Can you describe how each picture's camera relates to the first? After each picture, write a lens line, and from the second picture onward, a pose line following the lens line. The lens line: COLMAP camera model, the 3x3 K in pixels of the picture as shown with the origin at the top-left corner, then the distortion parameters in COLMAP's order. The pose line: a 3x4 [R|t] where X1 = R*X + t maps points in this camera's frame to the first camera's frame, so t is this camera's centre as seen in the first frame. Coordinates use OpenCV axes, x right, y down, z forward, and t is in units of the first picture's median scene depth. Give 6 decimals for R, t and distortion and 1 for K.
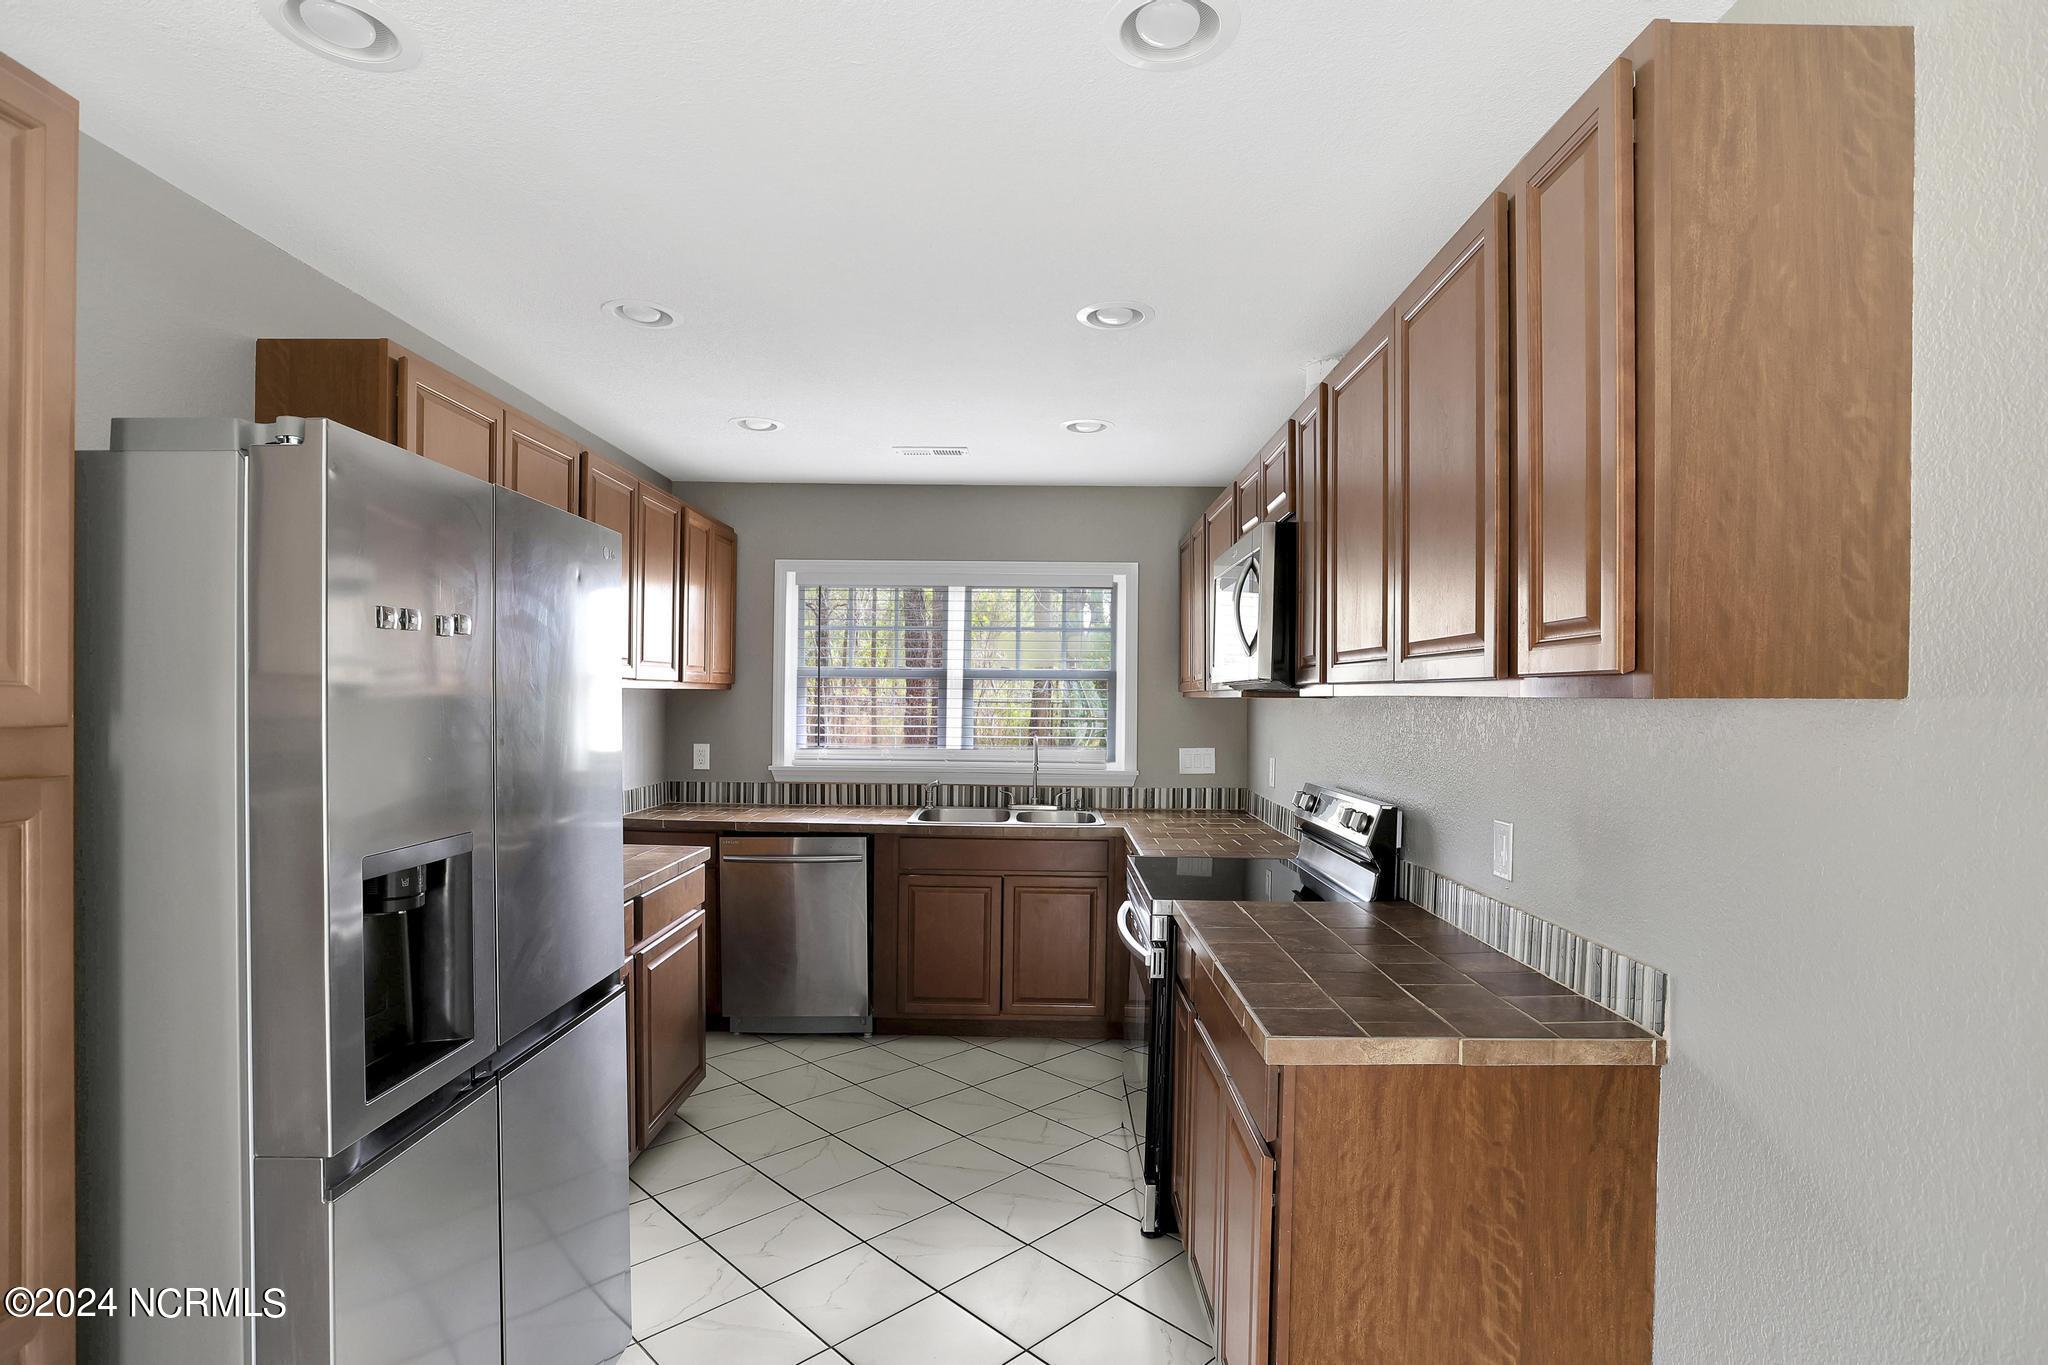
lens RADIAL K [[1004.9, 0, 1016.4], [0, 1004.9, 727.7], [0, 0, 1]] dist [-0.001992, -0.000086]
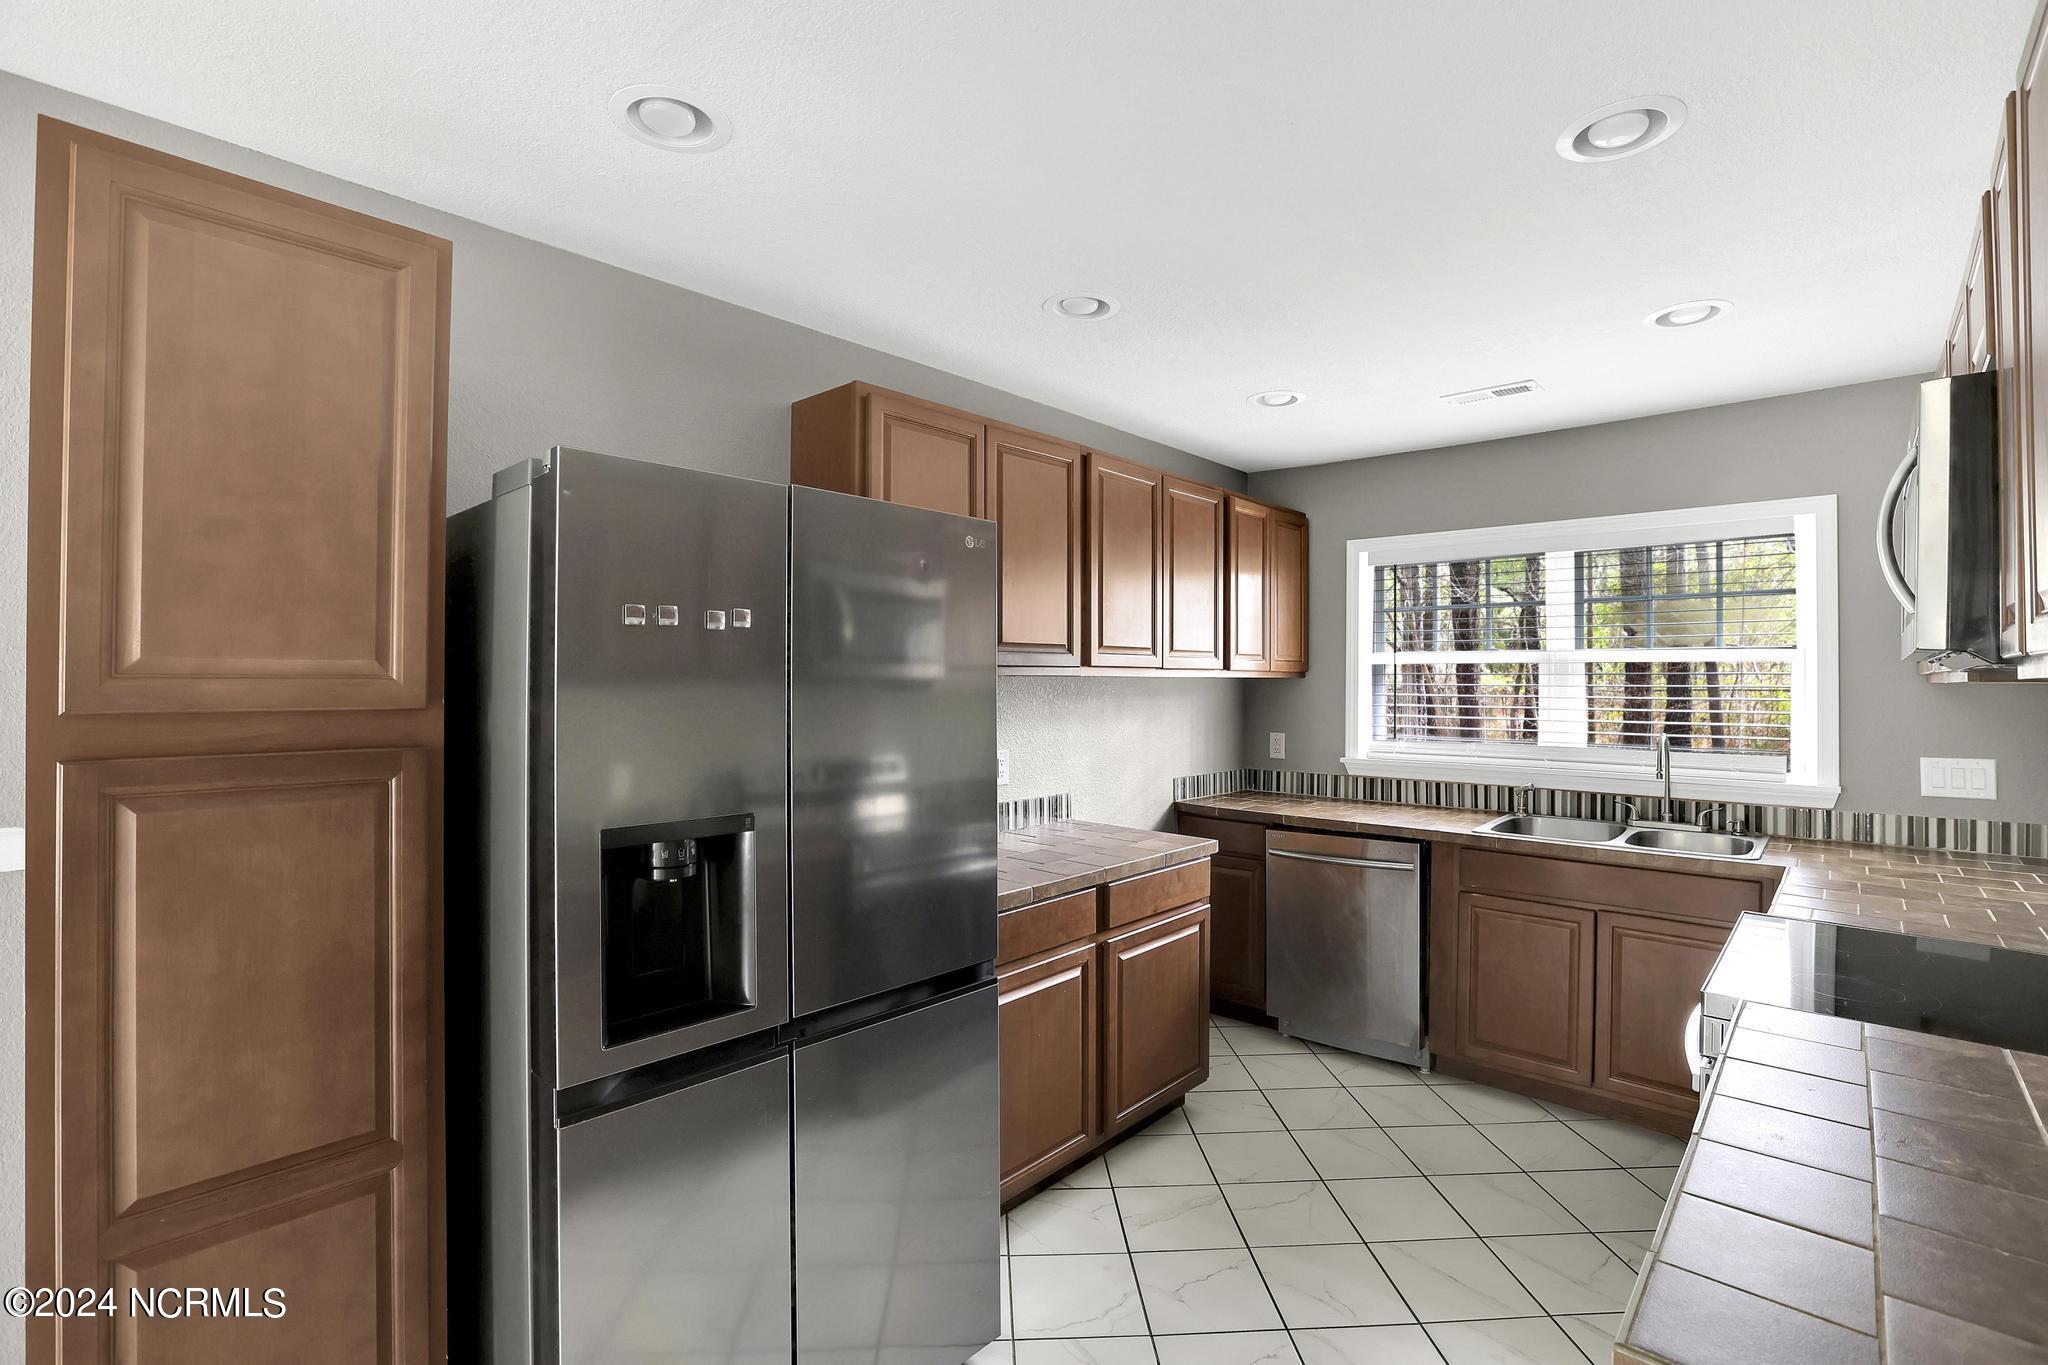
lens RADIAL K [[942.2, 0, 1024.0], [0, 942.2, 682.5], [0, 0, 1]] dist [-0.051317, 0.025941]
pose [[0.763224, -0.006797, -0.646098, 0.104209], [-0.015511, 0.999464, -0.028837, -0.003025], [0.645947, 0.032030, 0.762710, 0.139560]]
